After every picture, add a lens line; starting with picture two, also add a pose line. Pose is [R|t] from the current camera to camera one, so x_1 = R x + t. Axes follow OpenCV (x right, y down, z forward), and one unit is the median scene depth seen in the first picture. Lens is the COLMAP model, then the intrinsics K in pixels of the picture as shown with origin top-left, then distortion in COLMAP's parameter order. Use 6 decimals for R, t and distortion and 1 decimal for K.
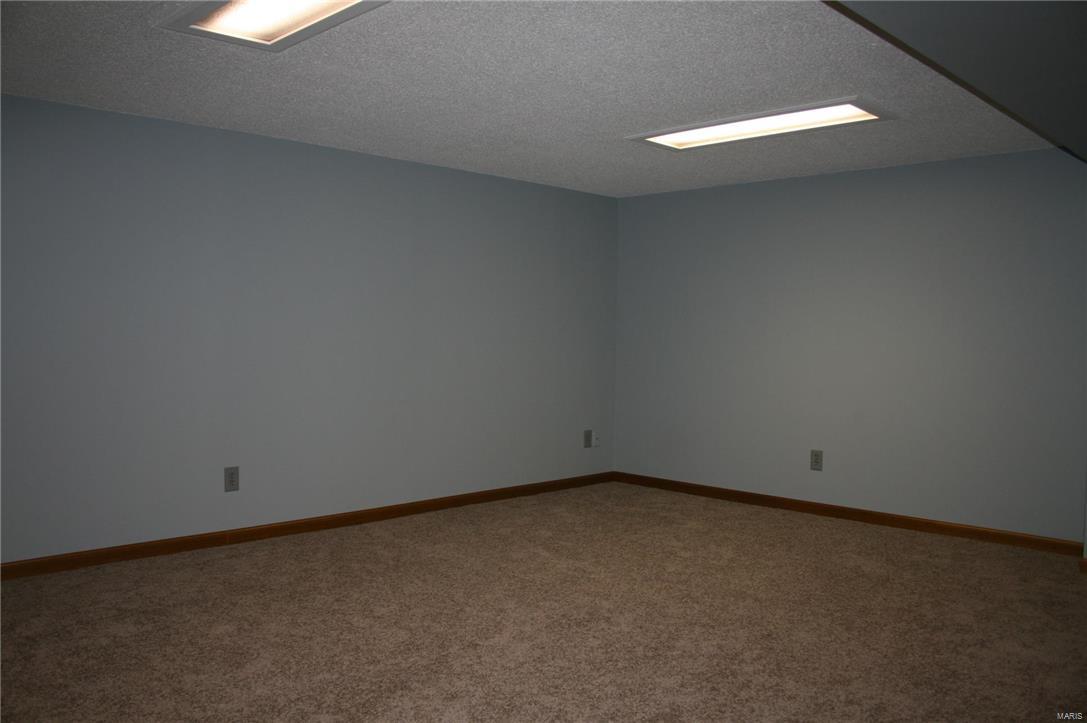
lens RADIAL K [[909.0, 0, 546.1], [0, 909.0, 356.4], [0, 0, 1]] dist [-0.106139, 0.043710]
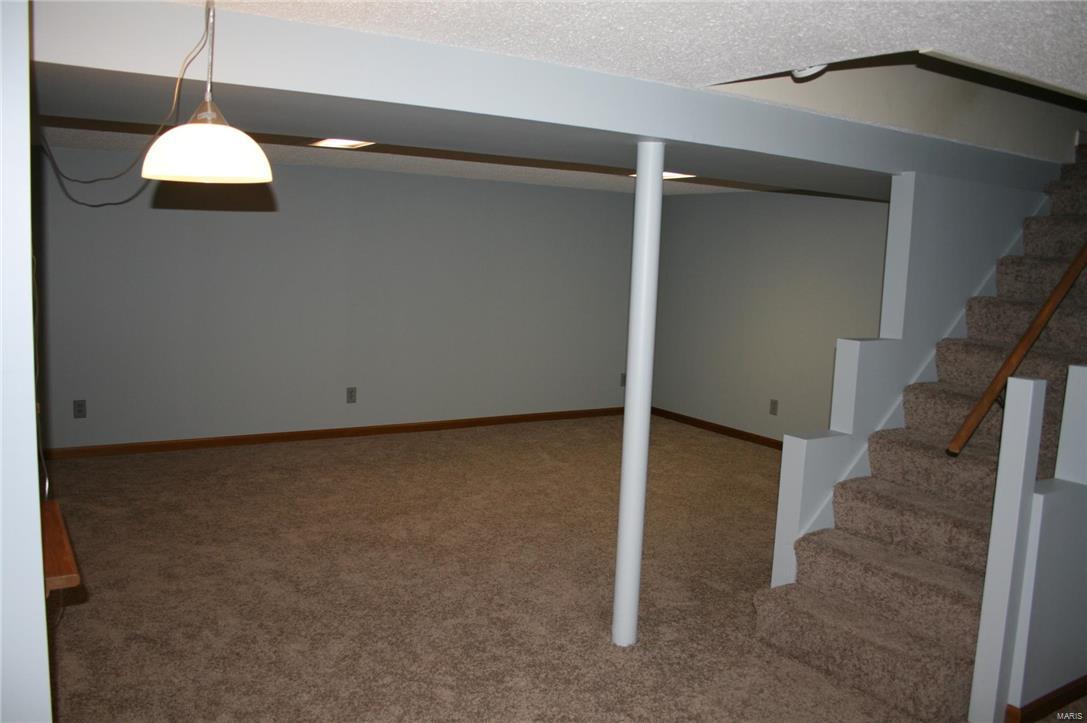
lens RADIAL K [[909.0, 0, 541.1], [0, 909.0, 361.8], [0, 0, 1]] dist [-0.106139, 0.043710]
pose [[0.975142, 0.052078, -0.215374, 0.433804], [-0.032567, 0.995118, 0.093169, -0.111450], [0.219175, -0.083839, 0.972077, -0.640057]]
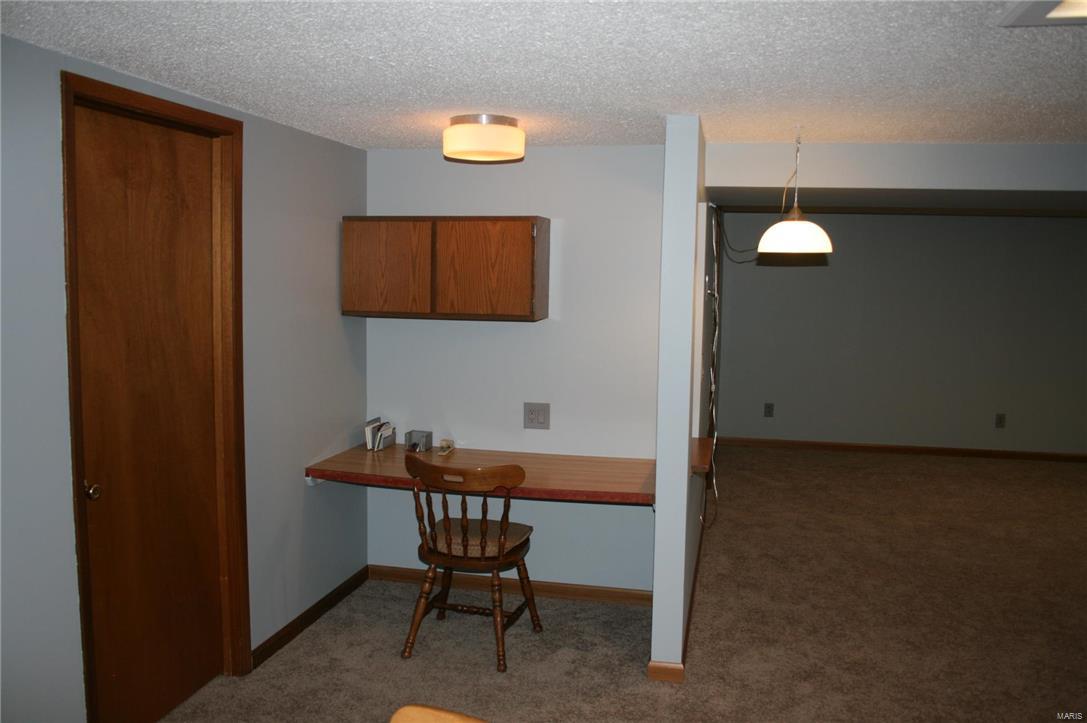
lens RADIAL K [[909.0, 0, 543.5], [0, 909.0, 361.7], [0, 0, 1]] dist [-0.106139, 0.043710]
pose [[0.541878, 0.077889, -0.836840, 0.833104], [-0.024205, 0.996730, 0.077098, -0.119782], [0.840108, -0.021522, 0.541991, -0.923838]]
